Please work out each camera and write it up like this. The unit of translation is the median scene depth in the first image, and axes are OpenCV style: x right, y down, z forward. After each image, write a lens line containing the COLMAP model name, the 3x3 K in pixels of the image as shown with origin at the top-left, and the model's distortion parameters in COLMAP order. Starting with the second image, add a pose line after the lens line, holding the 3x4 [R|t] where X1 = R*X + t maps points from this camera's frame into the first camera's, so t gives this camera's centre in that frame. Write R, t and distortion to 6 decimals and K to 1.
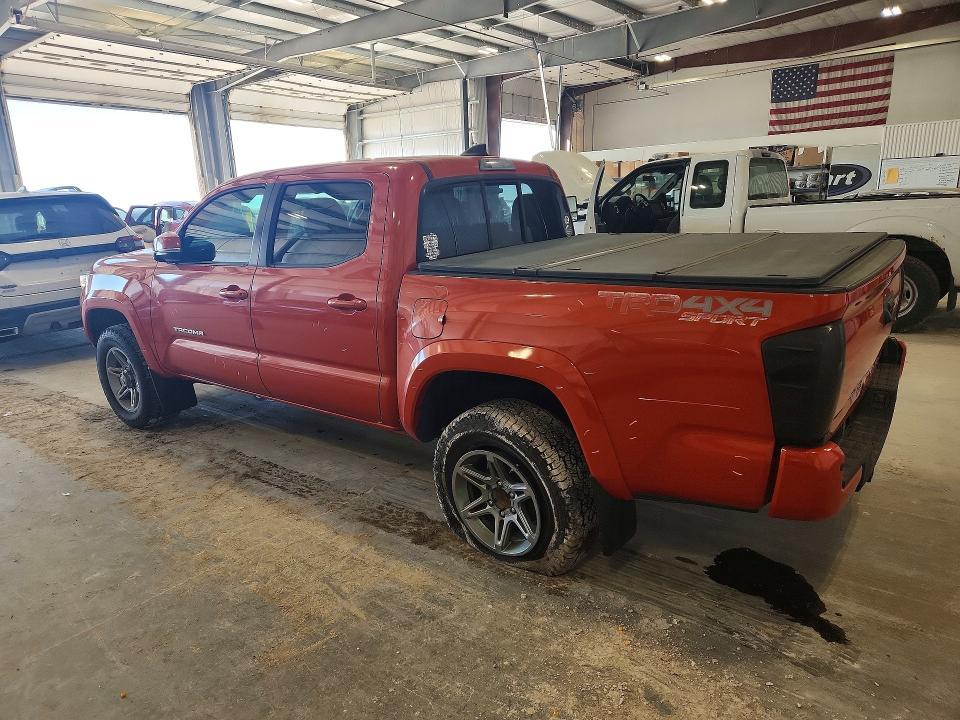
lens RADIAL K [[630.9, 0, 477.8], [0, 630.9, 359.4], [0, 0, 1]] dist [0.034463, -0.005816]
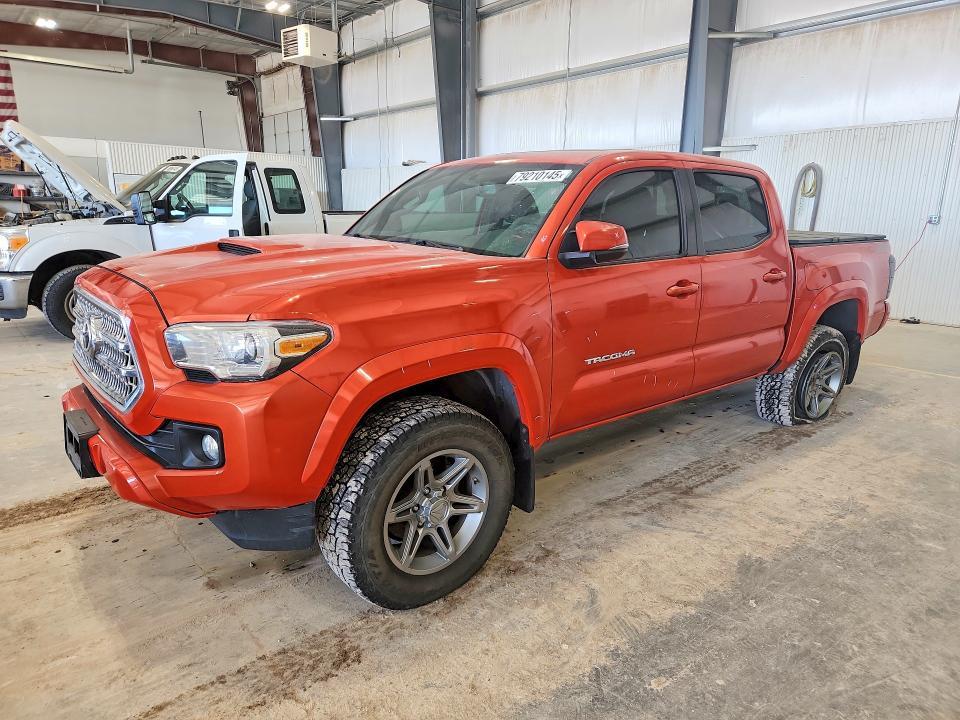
lens RADIAL K [[630.9, 0, 477.6], [0, 630.9, 356.7], [0, 0, 1]] dist [0.034463, -0.005816]
pose [[0.235443, -0.187255, 0.953678, -1.258461], [0.216150, 0.966777, 0.136464, -0.188369], [-0.947547, 0.174008, 0.268095, 1.011737]]
